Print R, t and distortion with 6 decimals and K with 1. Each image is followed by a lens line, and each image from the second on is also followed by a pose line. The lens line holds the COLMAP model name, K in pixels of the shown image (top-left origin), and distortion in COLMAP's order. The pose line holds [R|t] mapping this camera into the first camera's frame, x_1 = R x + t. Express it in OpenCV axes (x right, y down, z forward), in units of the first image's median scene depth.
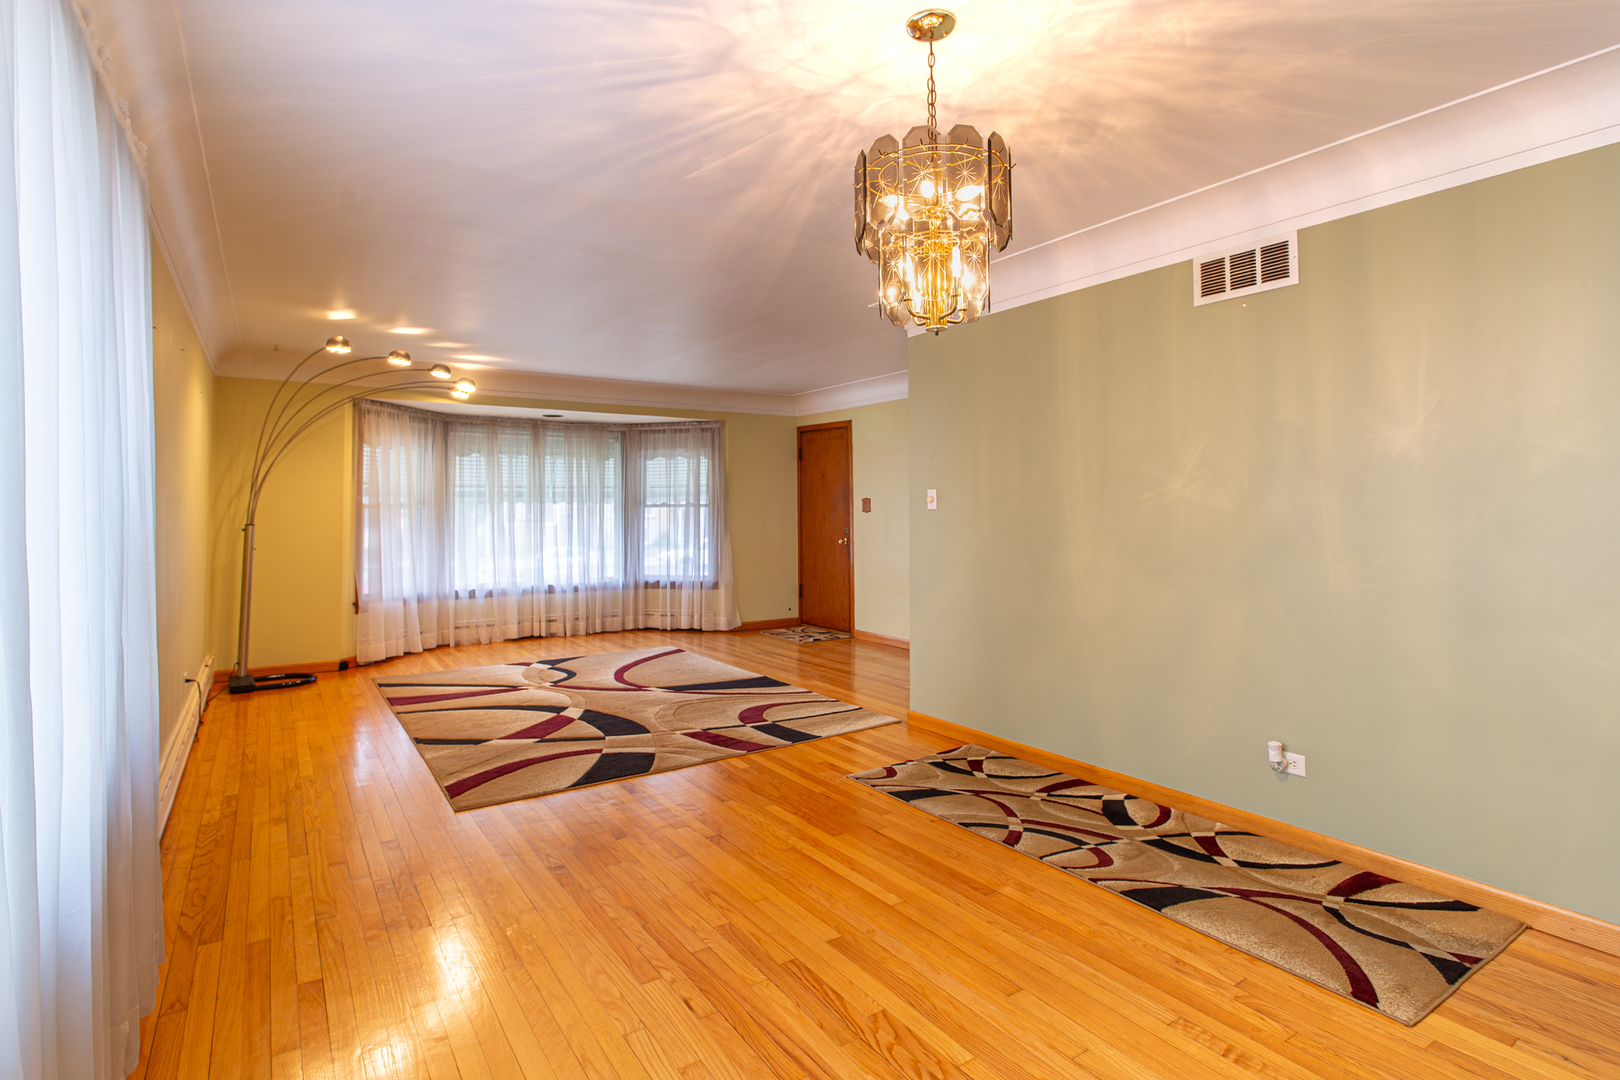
lens RADIAL K [[797.5, 0, 806.1], [0, 797.5, 520.6], [0, 0, 1]] dist [-0.000570, 0.000406]
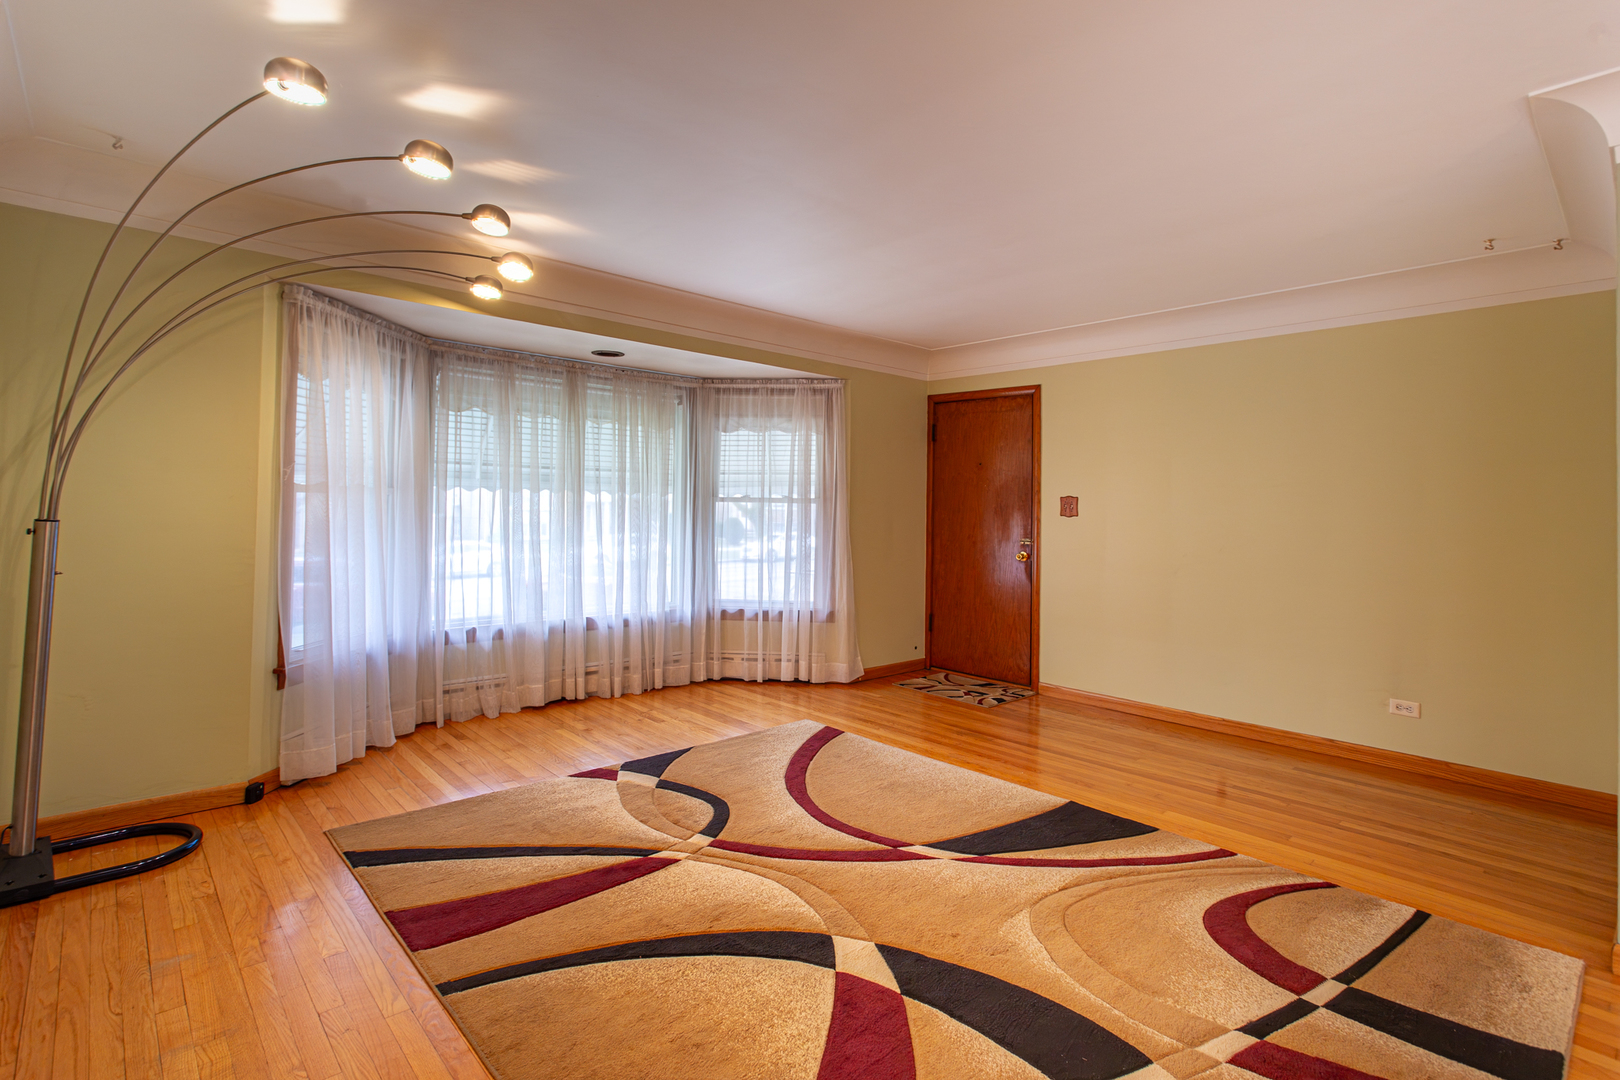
lens RADIAL K [[771.1, 0, 814.3], [0, 771.1, 526.6], [0, 0, 1]] dist [0.021973, -0.006277]
pose [[0.988161, 0.018606, 0.152286, -0.239654], [-0.020356, 0.999743, 0.009944, -0.003681], [-0.152062, -0.012926, 0.988286, 0.354983]]
